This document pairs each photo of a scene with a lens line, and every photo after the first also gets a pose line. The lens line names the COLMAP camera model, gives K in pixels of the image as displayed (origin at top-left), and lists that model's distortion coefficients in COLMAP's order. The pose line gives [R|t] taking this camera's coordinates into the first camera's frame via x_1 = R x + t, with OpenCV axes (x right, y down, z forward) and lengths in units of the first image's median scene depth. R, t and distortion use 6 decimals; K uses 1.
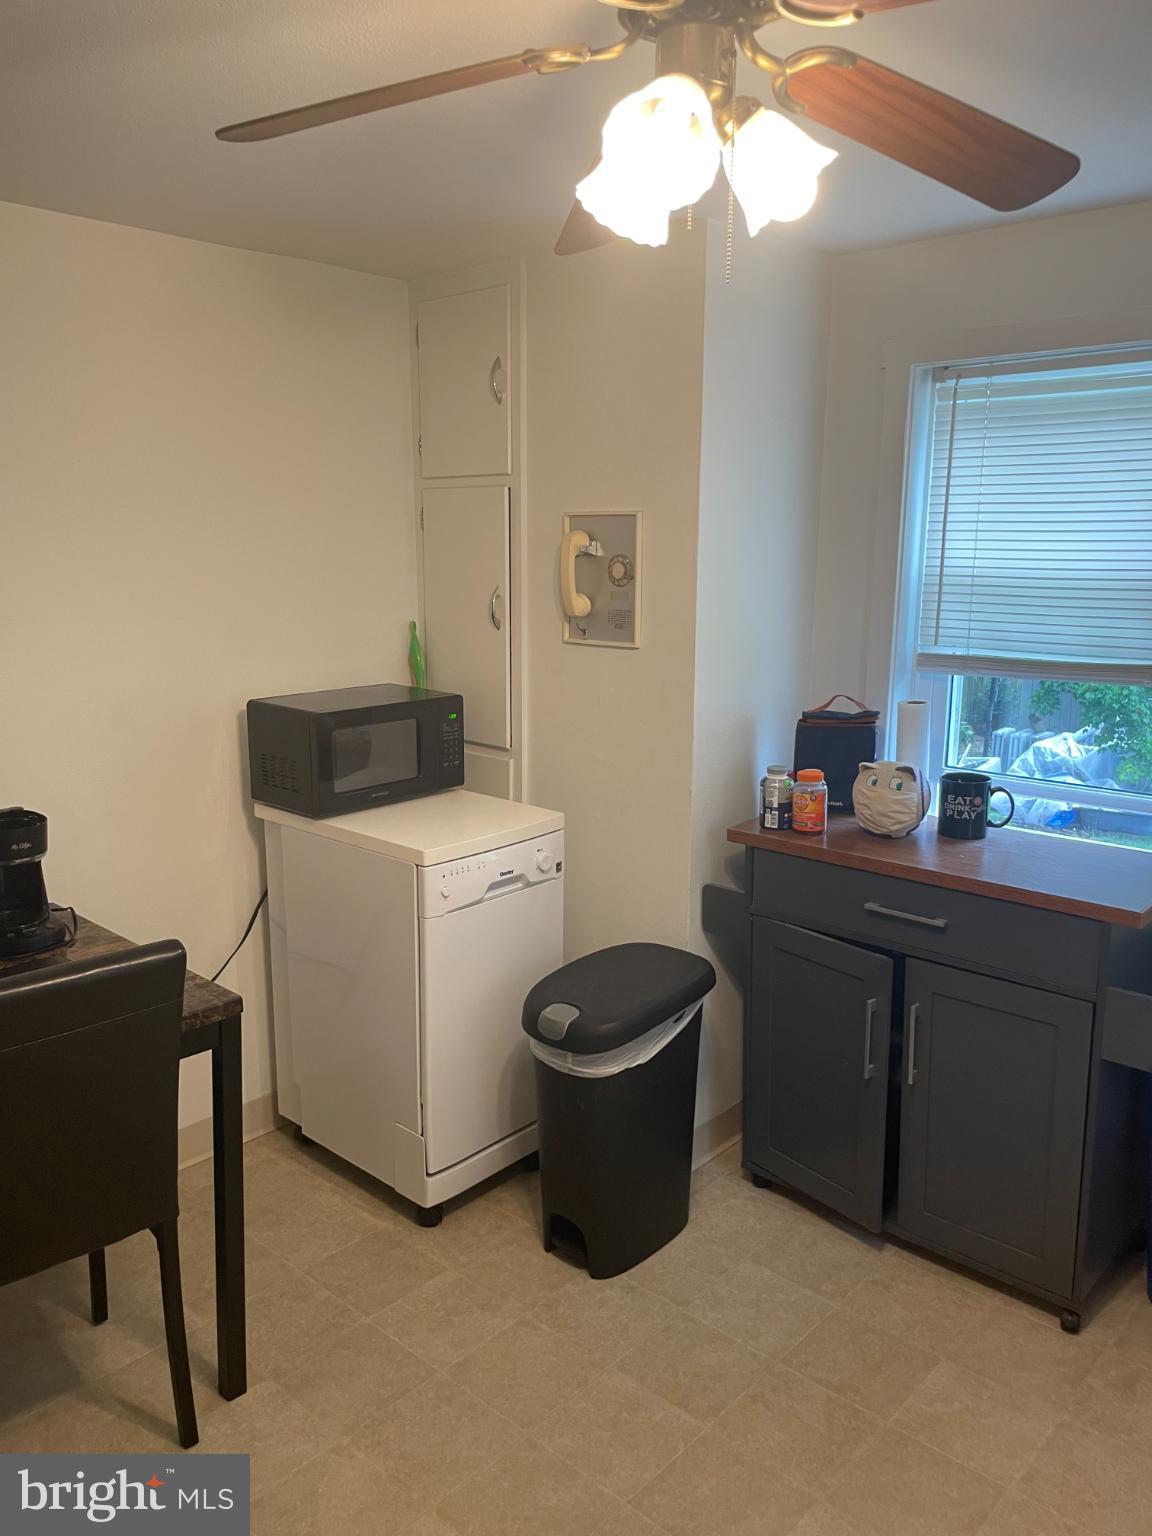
lens RADIAL K [[1170.3, 0, 577.4], [0, 1170.3, 771.8], [0, 0, 1]] dist [0.079988, -0.104739]
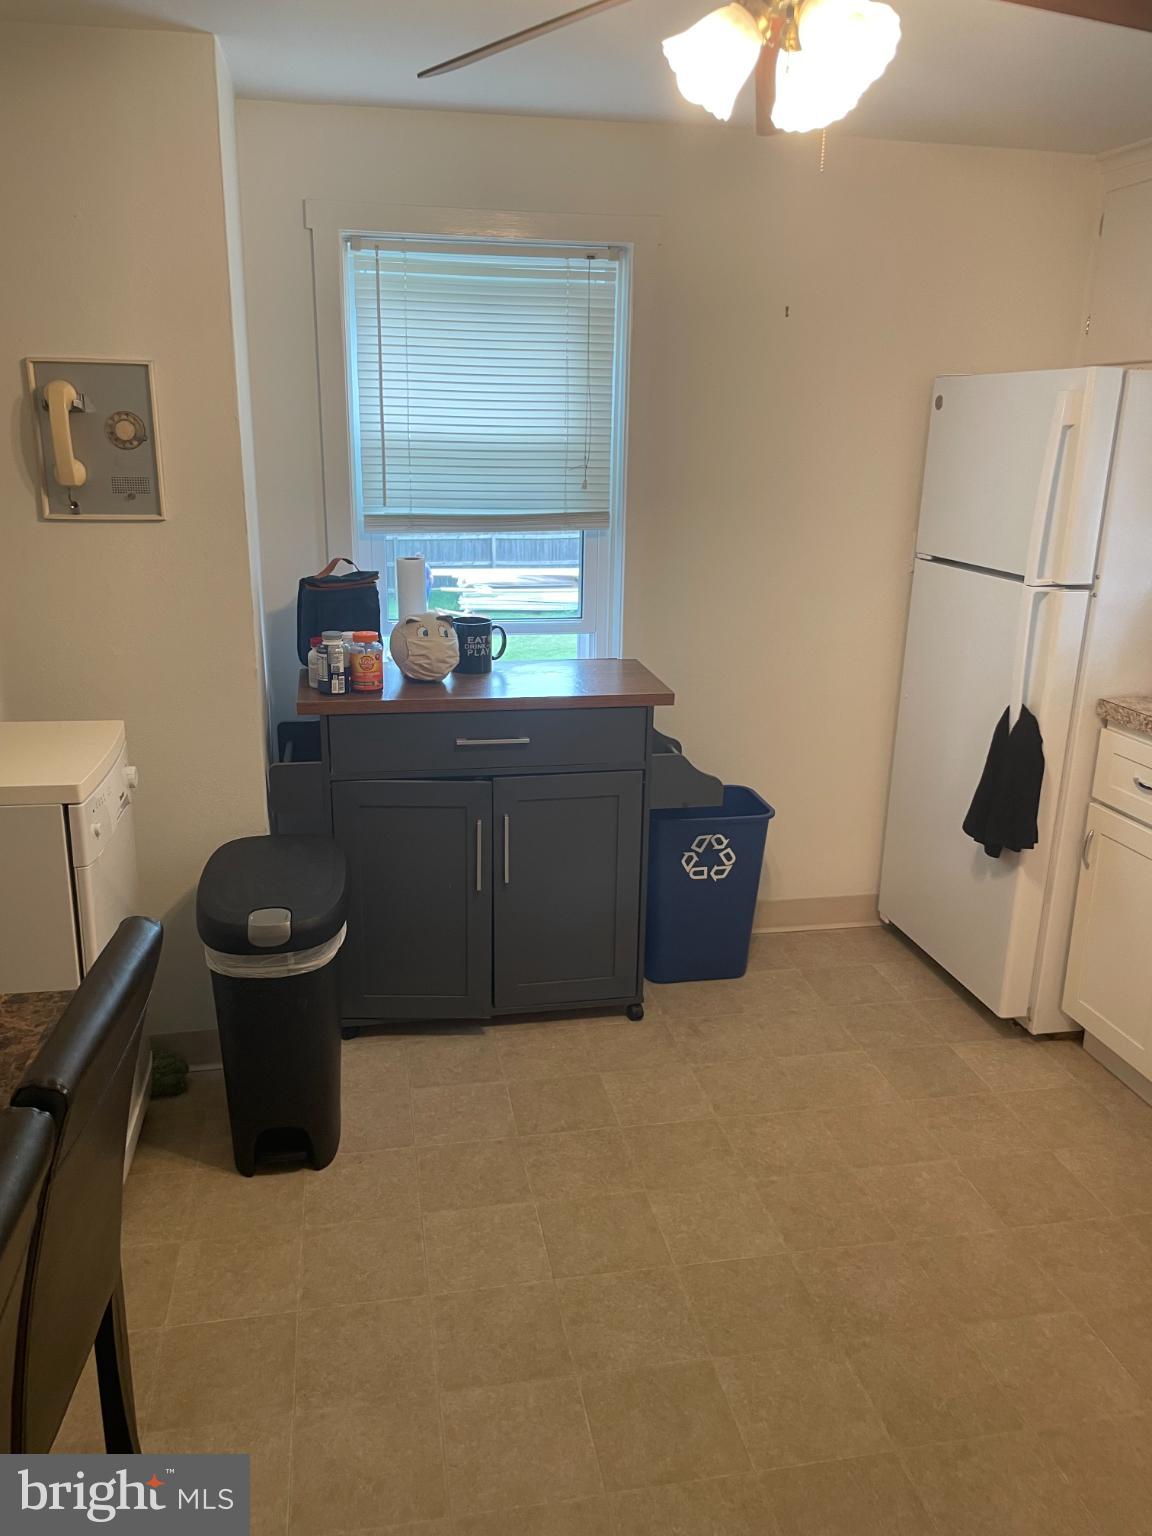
lens RADIAL K [[1170.3, 0, 569.8], [0, 1170.3, 776.8], [0, 0, 1]] dist [0.079988, -0.104739]
pose [[0.598718, -0.220078, 0.770131, -0.518027], [0.141890, 0.975446, 0.168441, -0.024659], [-0.788292, 0.008425, 0.615244, 0.217421]]
